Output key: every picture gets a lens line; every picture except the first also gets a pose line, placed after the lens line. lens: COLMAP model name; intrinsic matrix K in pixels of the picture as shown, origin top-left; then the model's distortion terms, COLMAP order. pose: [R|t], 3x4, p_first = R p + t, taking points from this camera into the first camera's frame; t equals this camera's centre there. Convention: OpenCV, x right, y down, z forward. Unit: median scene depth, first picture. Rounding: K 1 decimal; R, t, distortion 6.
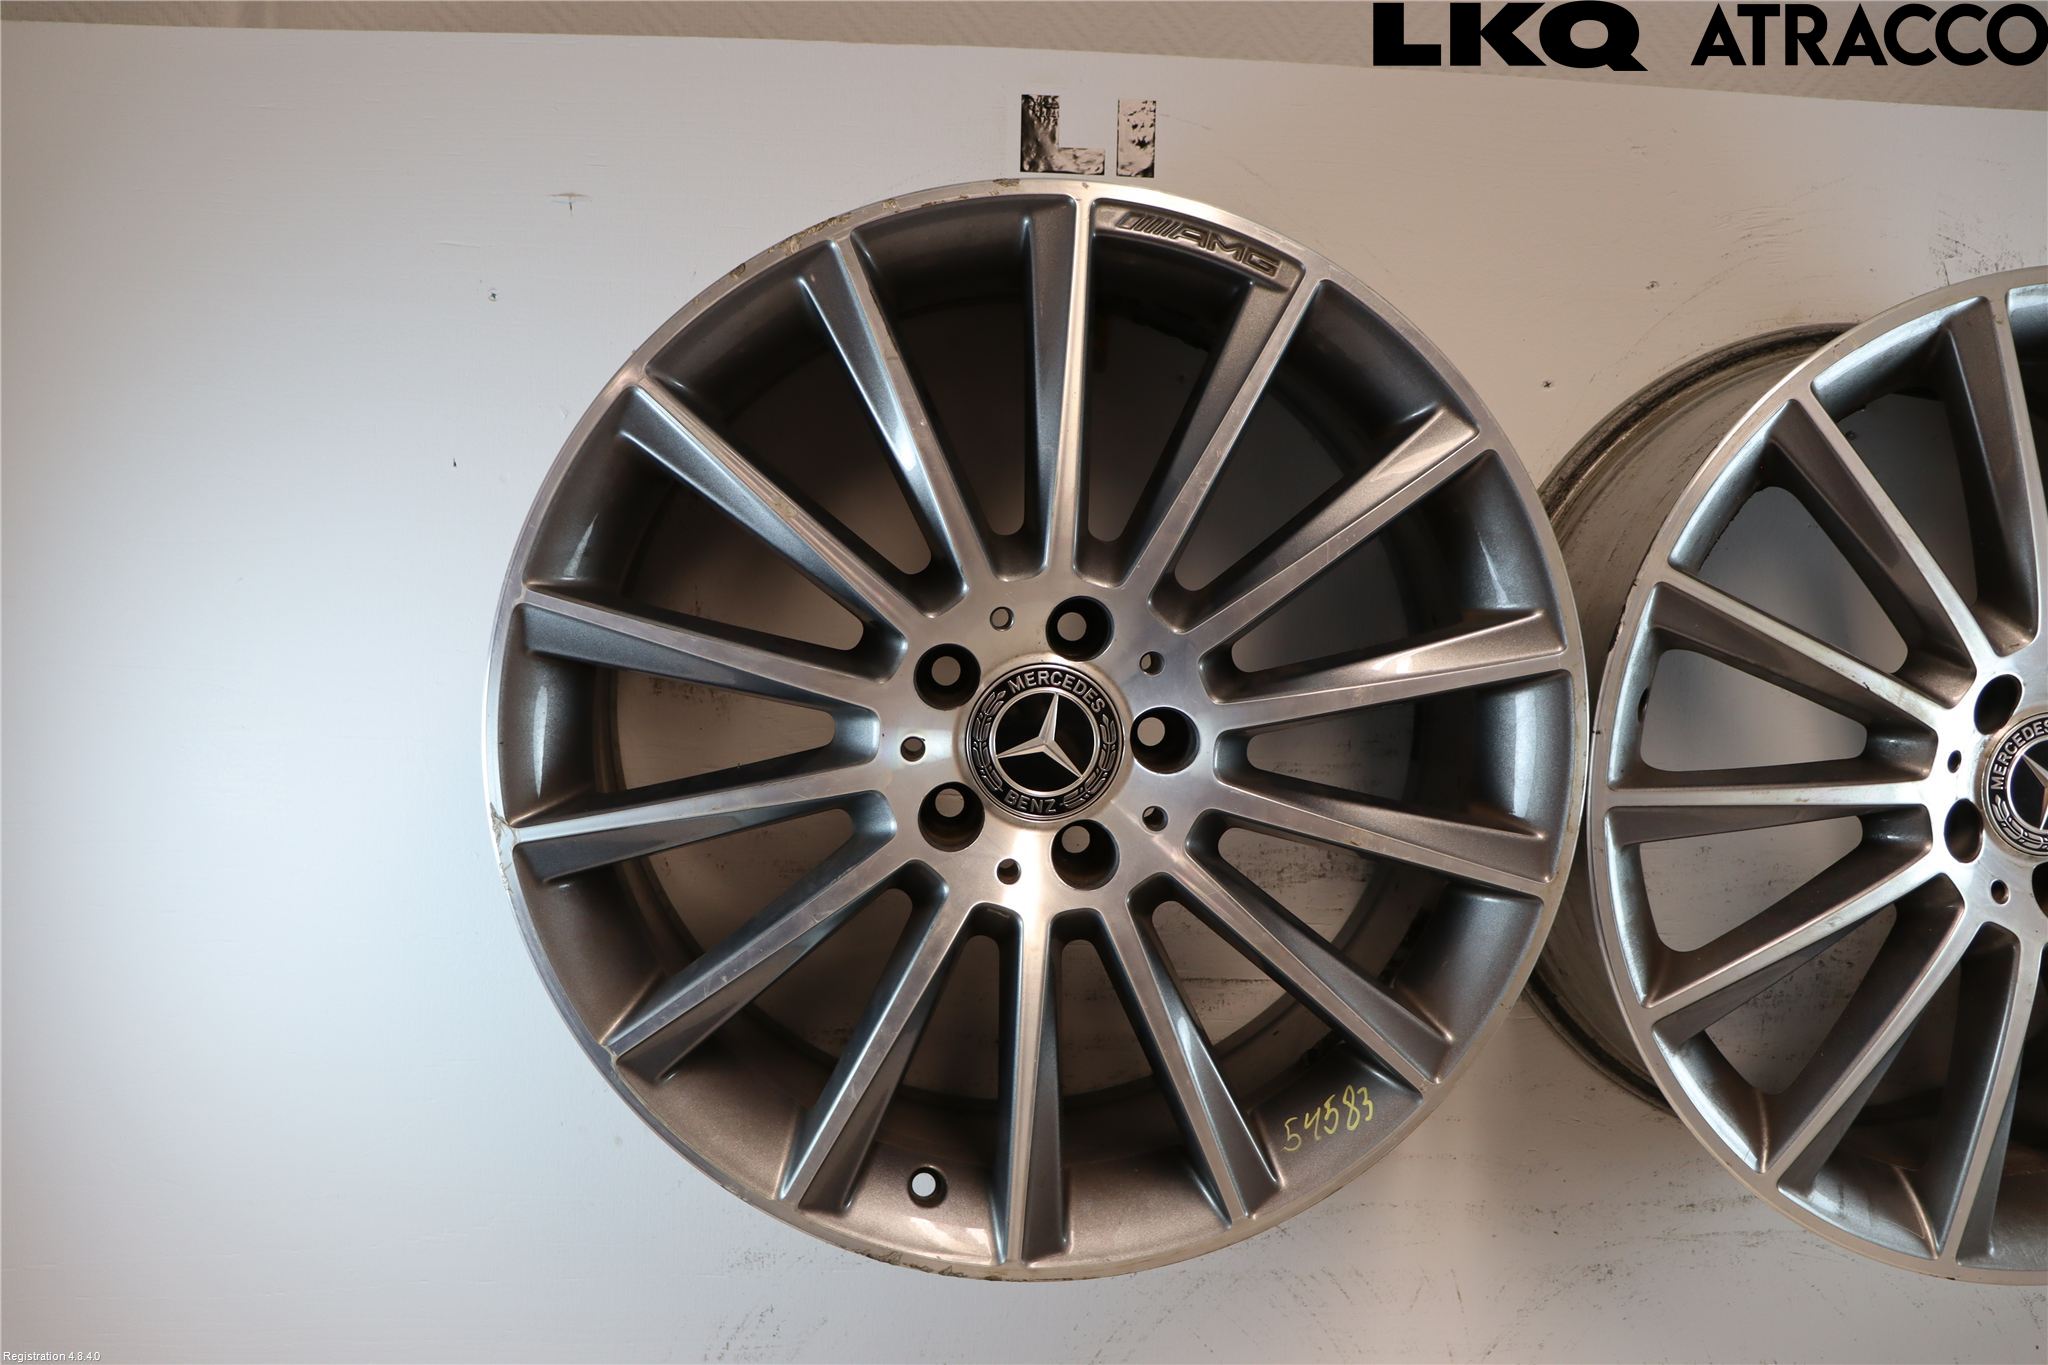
lens RADIAL K [[1719.4, 0, 1117.4], [0, 1719.4, 679.6], [0, 0, 1]] dist [0.135077, 0.000992]
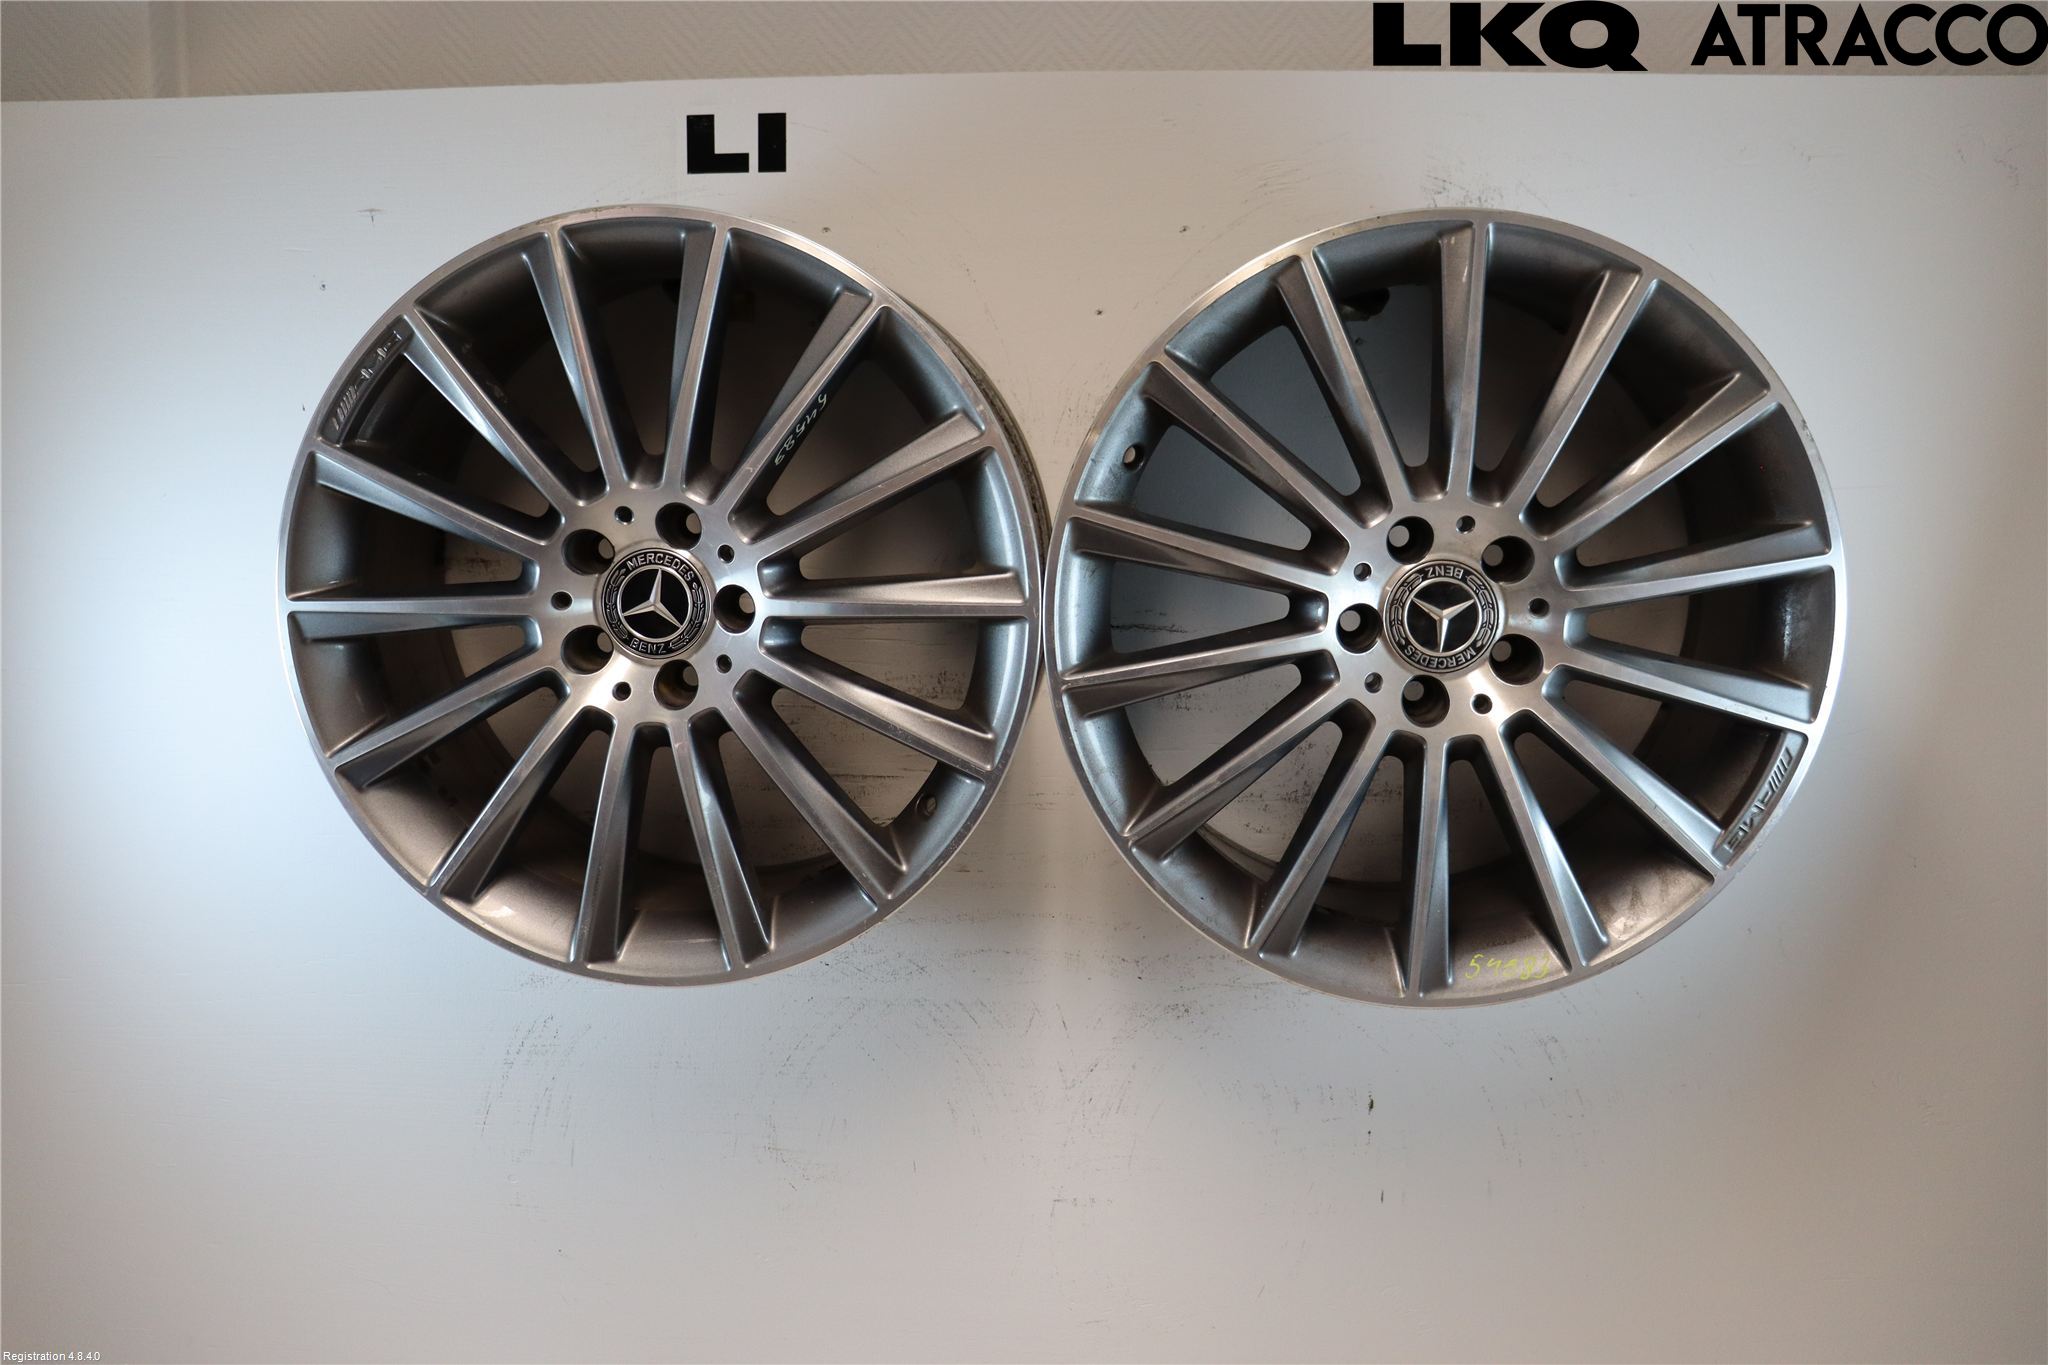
lens RADIAL K [[1722.0, 0, 1046.2], [0, 1722.0, 683.1], [0, 0, 1]] dist [-0.106978, 0.005908]
pose [[0.963897, 0.140188, 0.226385, -0.036445], [-0.150964, 0.988056, 0.030920, 0.007205], [-0.219346, -0.063980, 0.973547, -0.452727]]
